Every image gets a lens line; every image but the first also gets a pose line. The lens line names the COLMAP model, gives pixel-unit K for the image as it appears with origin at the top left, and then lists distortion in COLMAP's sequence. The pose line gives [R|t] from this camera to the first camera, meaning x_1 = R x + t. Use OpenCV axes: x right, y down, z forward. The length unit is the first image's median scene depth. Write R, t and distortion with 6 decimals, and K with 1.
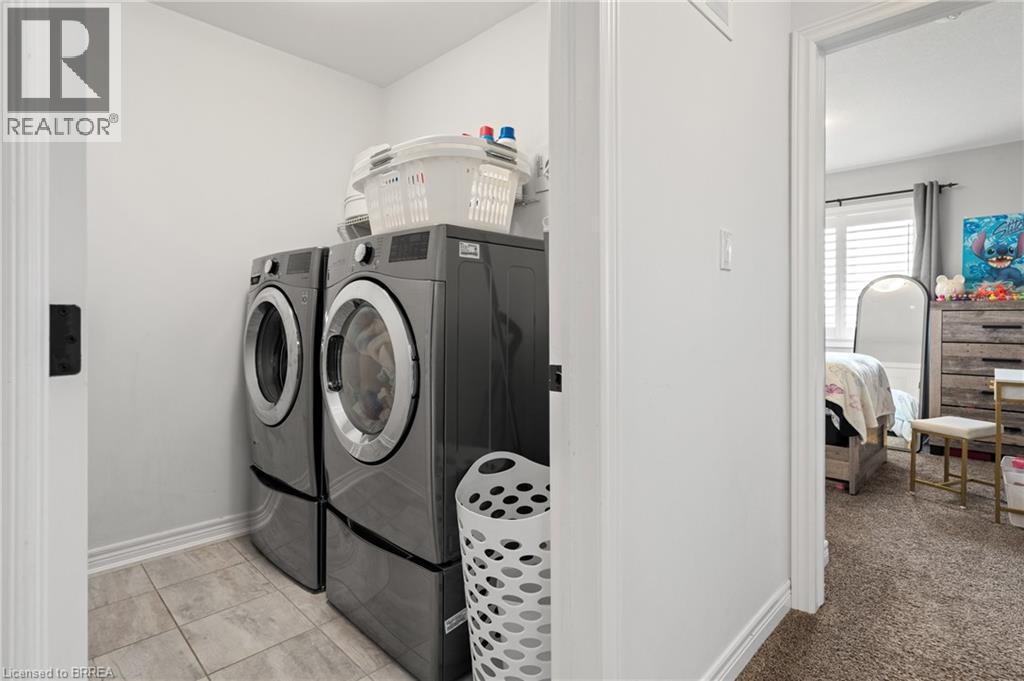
lens RADIAL K [[504.6, 0, 512.3], [0, 504.6, 334.9], [0, 0, 1]] dist [-0.002660, 0.001033]
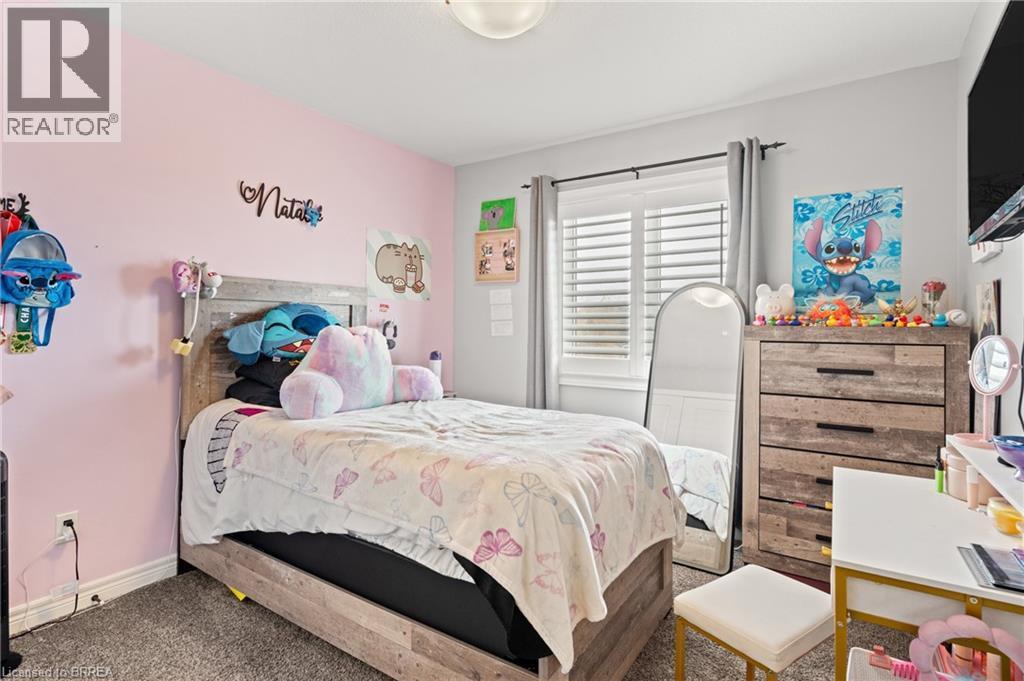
lens RADIAL K [[504.6, 0, 511.9], [0, 504.6, 338.1], [0, 0, 1]] dist [-0.002660, 0.001033]
pose [[0.982033, 0.003887, 0.188670, 0.437785], [-0.002297, 0.999960, -0.008643, -0.045556], [-0.188696, 0.008054, 0.982002, 0.452882]]
